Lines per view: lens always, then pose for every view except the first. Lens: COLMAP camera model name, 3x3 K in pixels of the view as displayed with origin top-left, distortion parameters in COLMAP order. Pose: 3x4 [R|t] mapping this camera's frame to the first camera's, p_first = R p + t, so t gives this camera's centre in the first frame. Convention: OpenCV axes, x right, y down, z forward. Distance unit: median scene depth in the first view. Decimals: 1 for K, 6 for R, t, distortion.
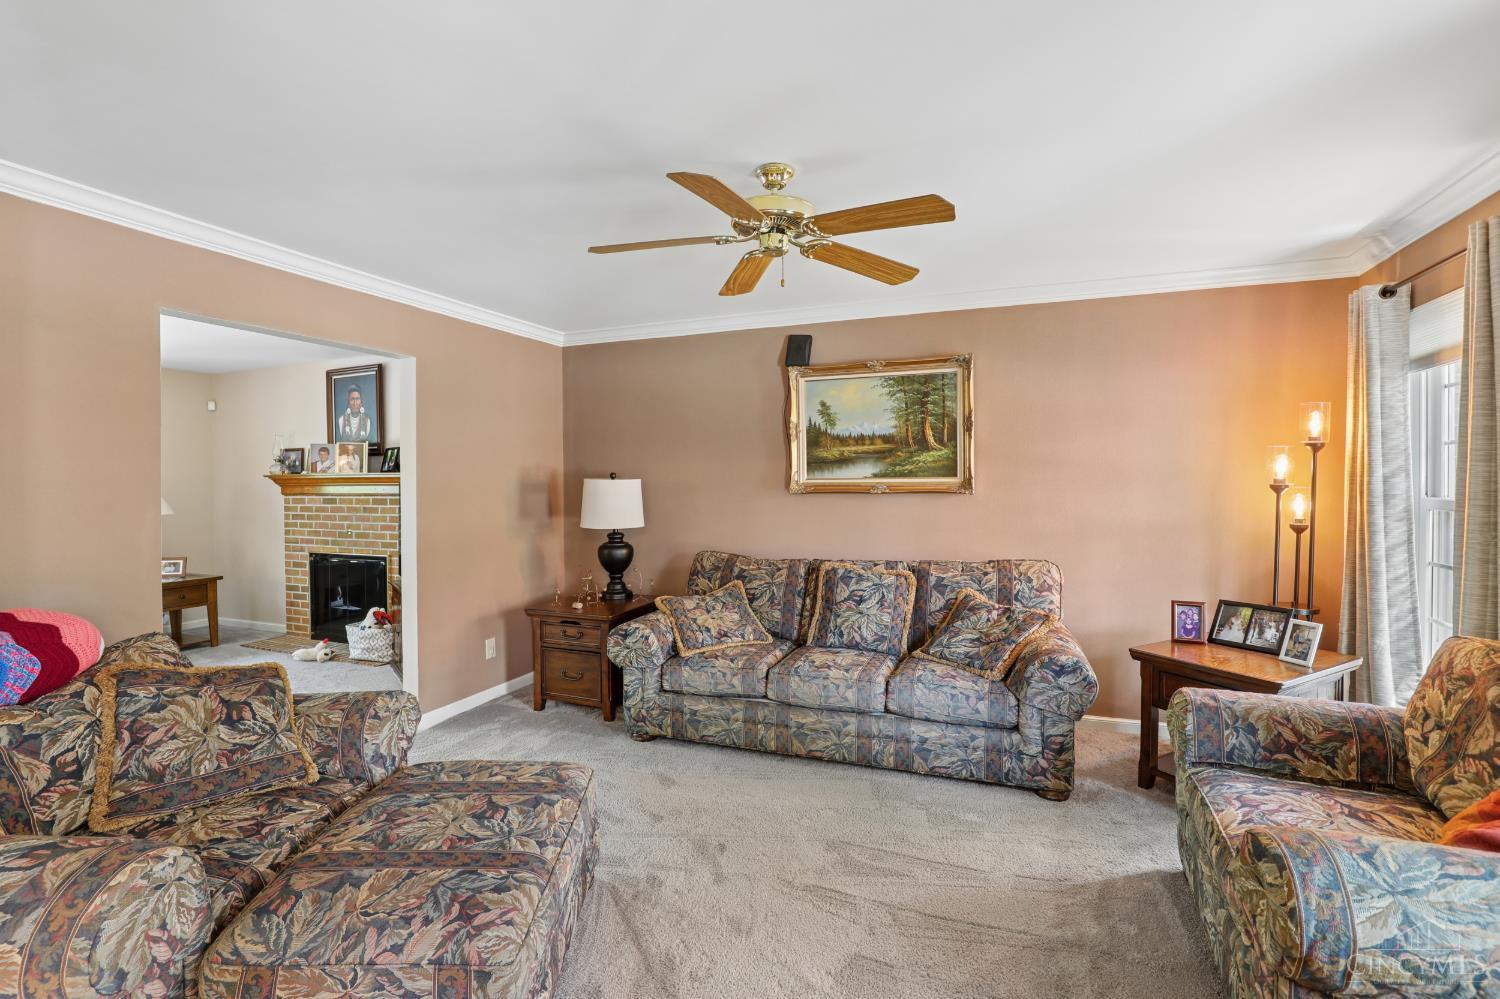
lens RADIAL K [[691.6, 0, 742.9], [0, 691.6, 493.1], [0, 0, 1]] dist [-0.030793, 0.003797]
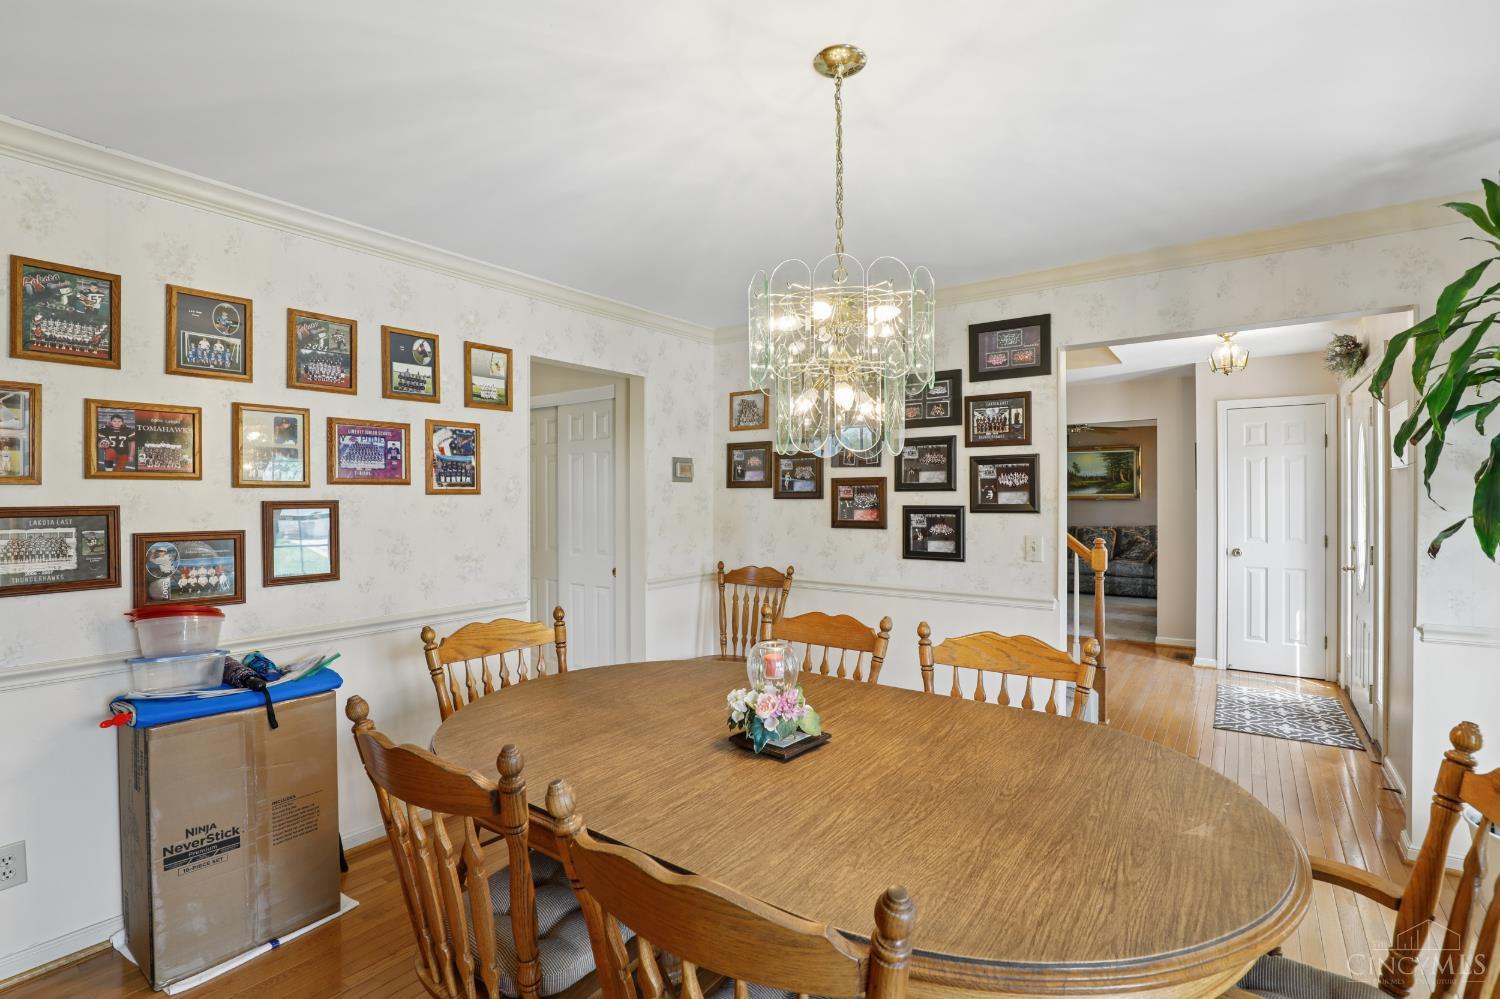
lens RADIAL K [[691.6, 0, 751.8], [0, 691.6, 498.1], [0, 0, 1]] dist [-0.030793, 0.003797]
pose [[0.974260, 0.006275, -0.225341, -0.479943], [-0.008984, 0.999899, -0.011001, 0.032044], [0.225250, 0.012743, 0.974218, -1.737993]]
